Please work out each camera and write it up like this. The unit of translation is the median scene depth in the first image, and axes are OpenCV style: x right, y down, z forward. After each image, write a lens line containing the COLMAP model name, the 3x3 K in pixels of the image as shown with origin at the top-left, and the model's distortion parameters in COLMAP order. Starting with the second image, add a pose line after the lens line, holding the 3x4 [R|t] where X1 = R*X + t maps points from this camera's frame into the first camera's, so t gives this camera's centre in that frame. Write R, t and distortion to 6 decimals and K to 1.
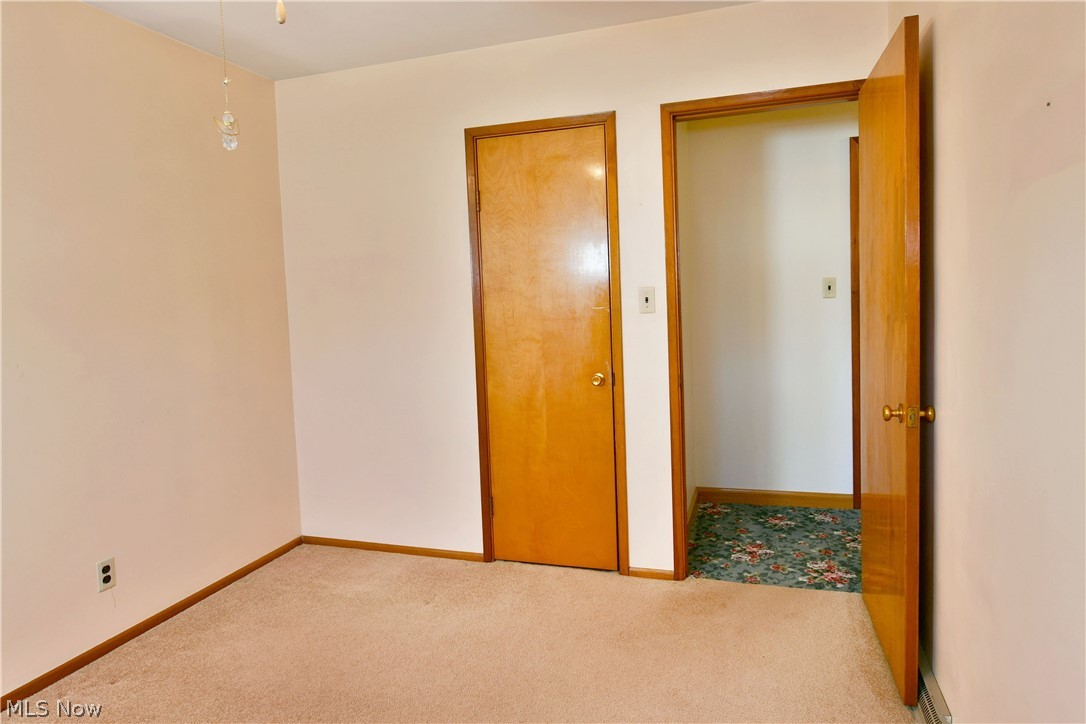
lens RADIAL K [[659.1, 0, 535.1], [0, 659.1, 361.2], [0, 0, 1]] dist [-0.011303, -0.005734]
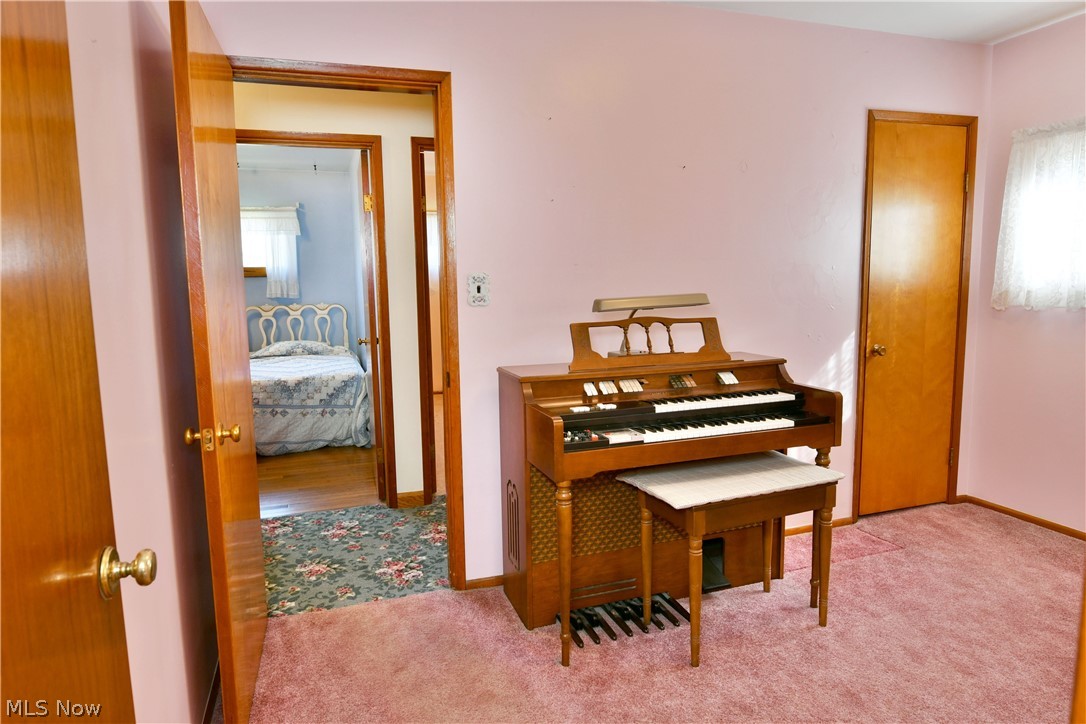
lens RADIAL K [[659.1, 0, 532.7], [0, 659.1, 360.3], [0, 0, 1]] dist [-0.011303, -0.005734]
pose [[-0.796091, 0.111598, -0.594799, 0.654144], [-0.019121, 0.977721, 0.209034, -0.199691], [0.604875, 0.177783, -0.776221, 1.874876]]
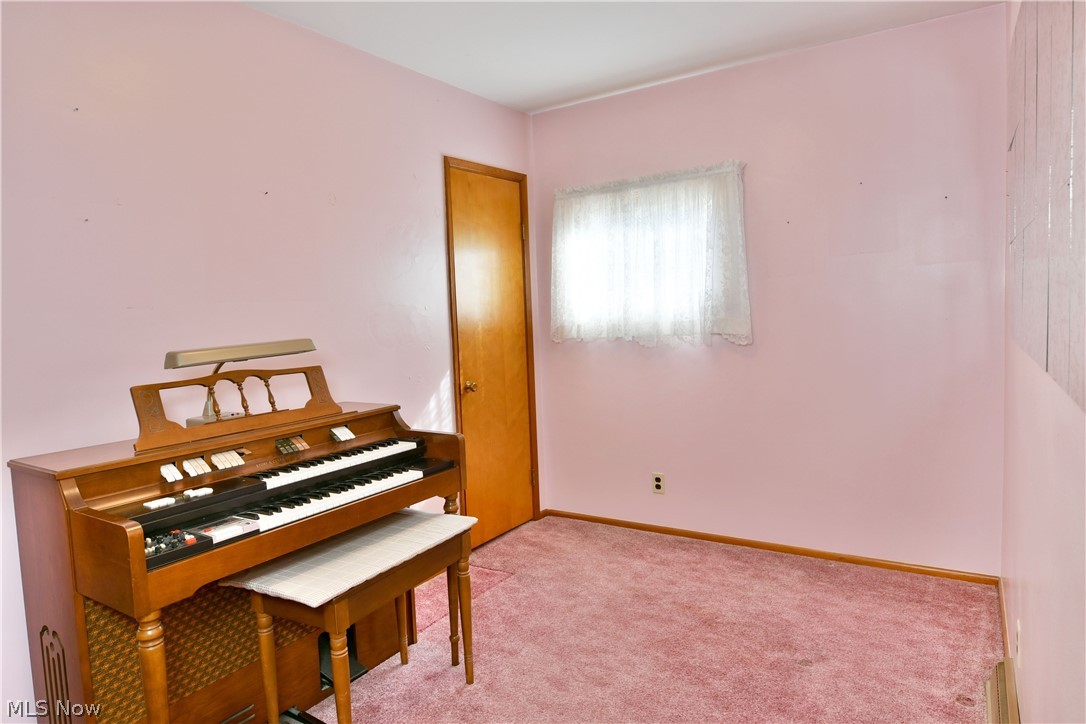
lens RADIAL K [[659.1, 0, 540.6], [0, 659.1, 357.0], [0, 0, 1]] dist [-0.011303, -0.005734]
pose [[-0.249892, 0.101240, -0.962967, 0.593587], [-0.043346, 0.992352, 0.115578, -0.183432], [0.967303, 0.070622, -0.243592, 1.742640]]
